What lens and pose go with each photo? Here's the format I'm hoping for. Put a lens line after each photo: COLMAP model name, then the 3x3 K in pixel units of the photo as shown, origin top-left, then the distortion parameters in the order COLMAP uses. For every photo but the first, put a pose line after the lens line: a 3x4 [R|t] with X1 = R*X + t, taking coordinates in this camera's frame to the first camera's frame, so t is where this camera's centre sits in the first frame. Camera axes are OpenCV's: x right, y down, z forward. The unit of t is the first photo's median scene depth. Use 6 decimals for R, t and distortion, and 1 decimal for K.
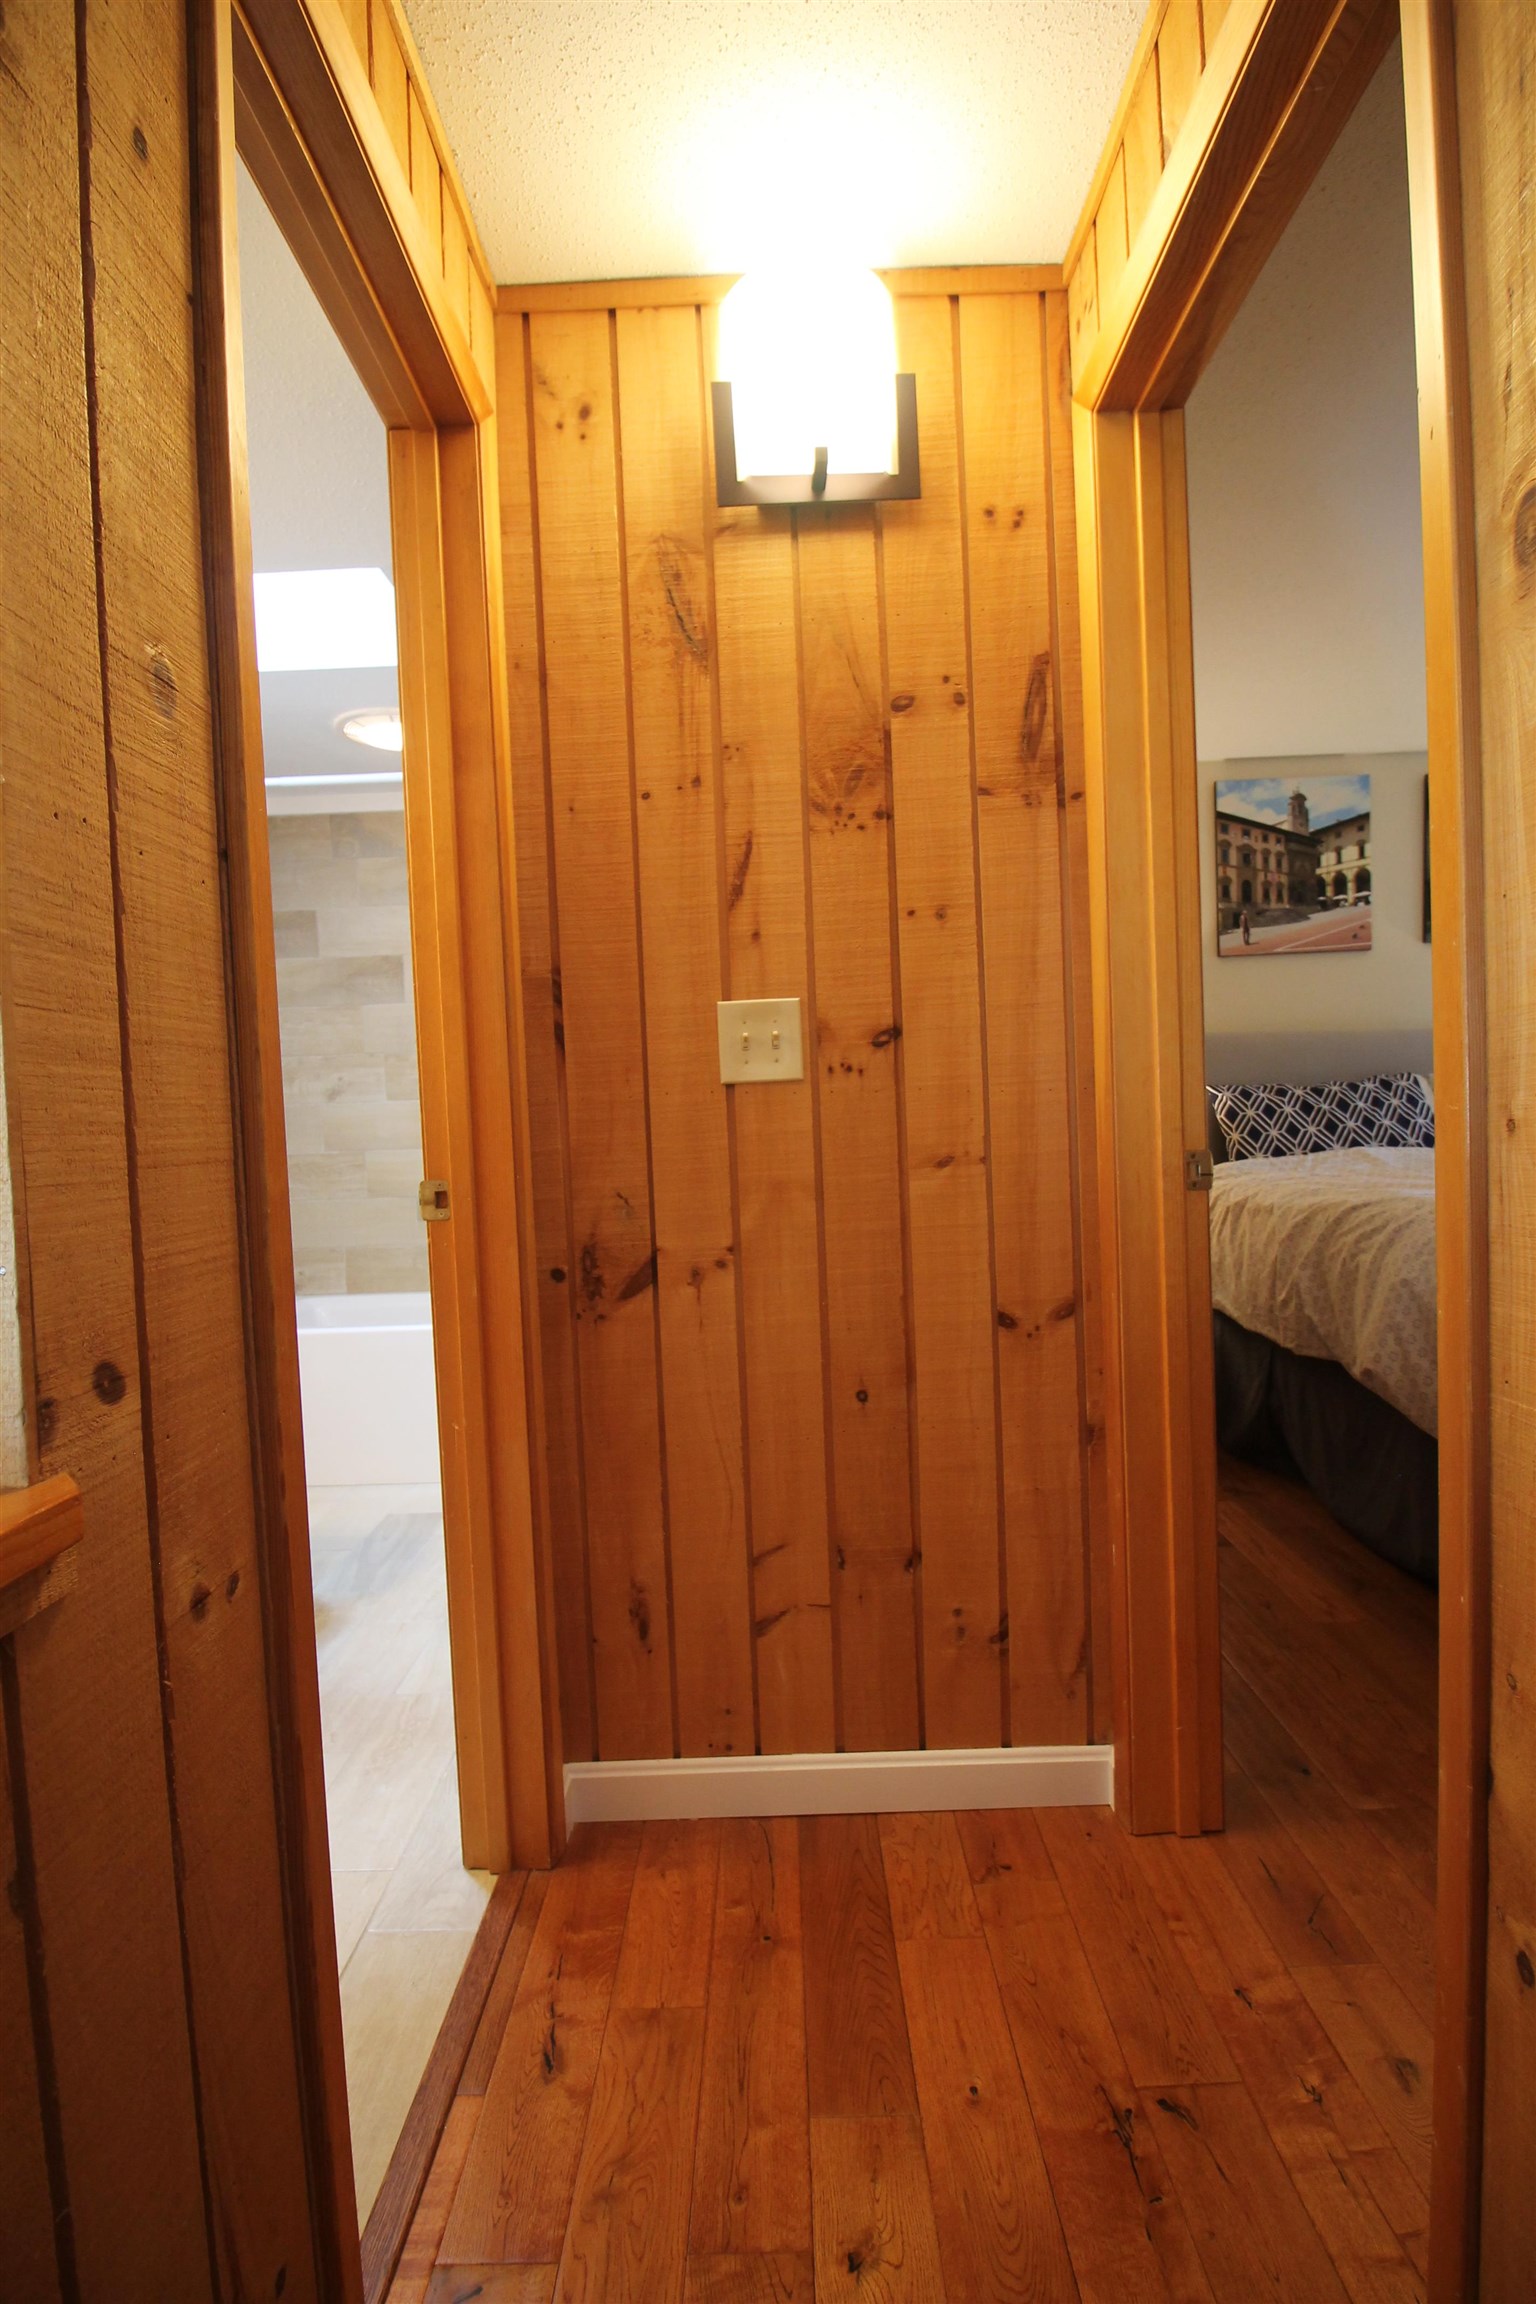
lens RADIAL K [[1081.5, 0, 773.3], [0, 1081.5, 1167.0], [0, 0, 1]] dist [-0.001036, -0.012429]
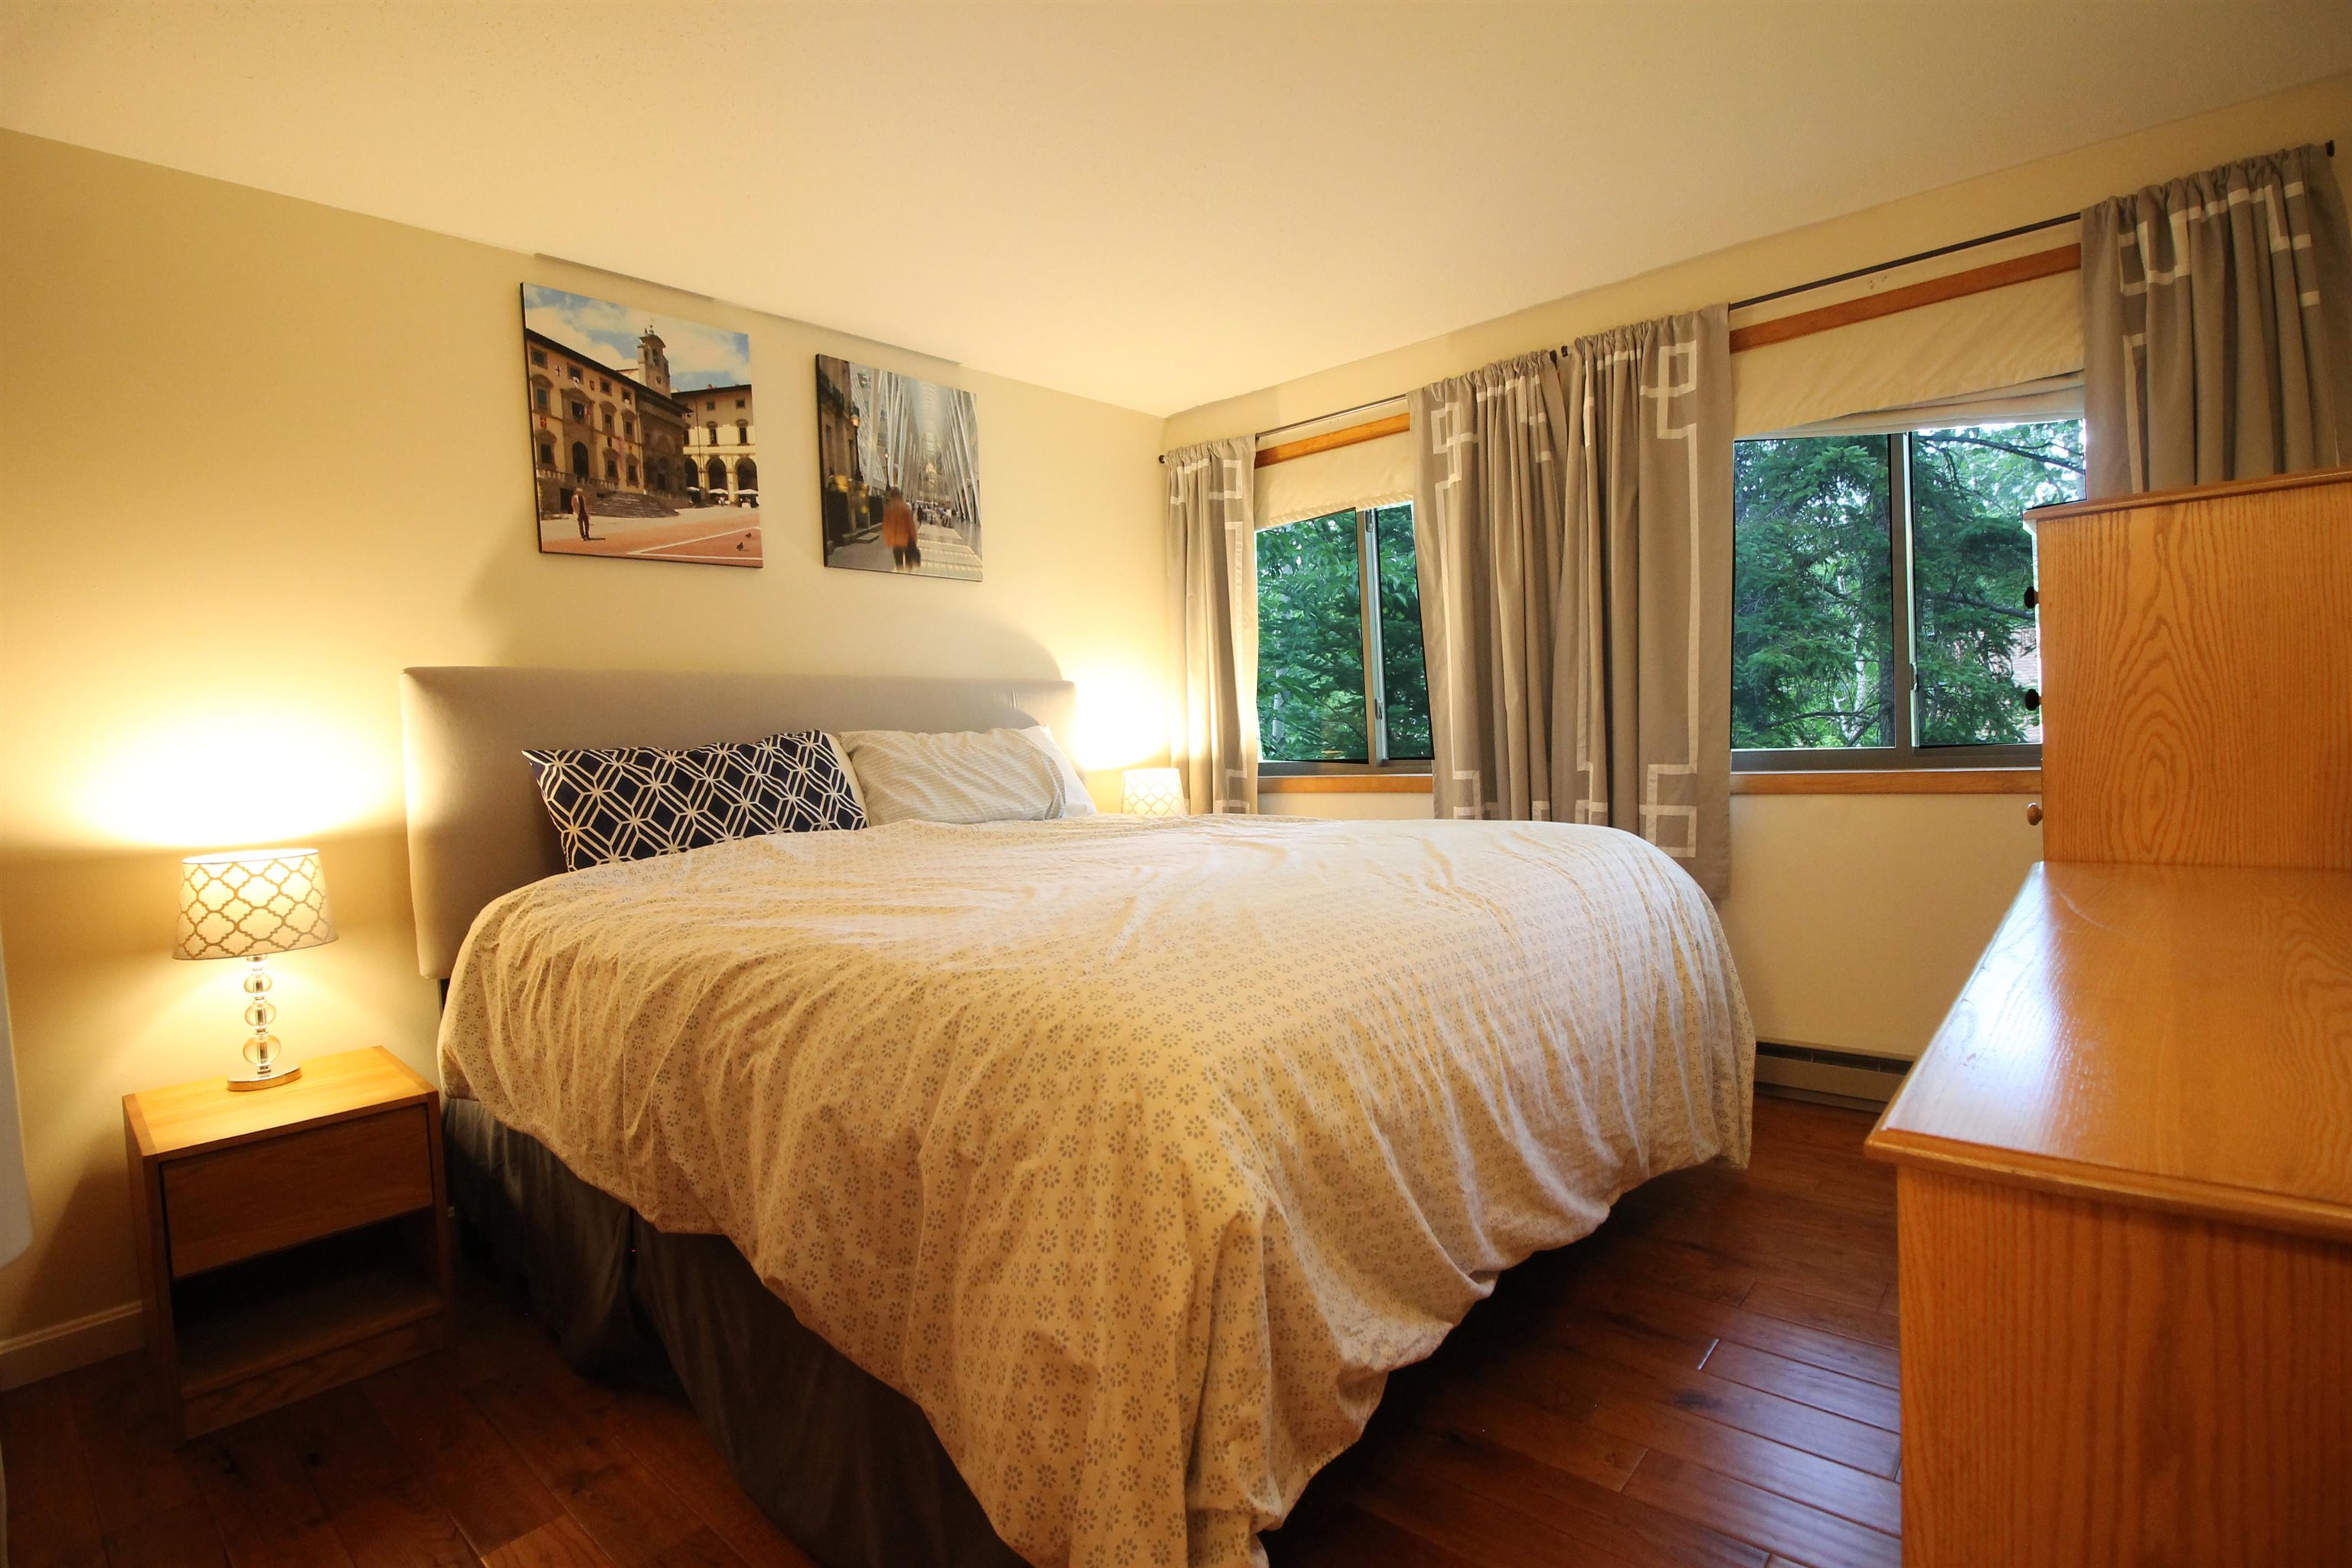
lens RADIAL K [[1104.0, 0, 1193.8], [0, 1104.0, 779.1], [0, 0, 1]] dist [-0.001036, -0.012429]
pose [[0.654499, -0.032274, 0.755374, 0.178582], [0.058467, 0.998257, -0.008007, -0.032393], [-0.753799, 0.049405, 0.655245, 0.298753]]
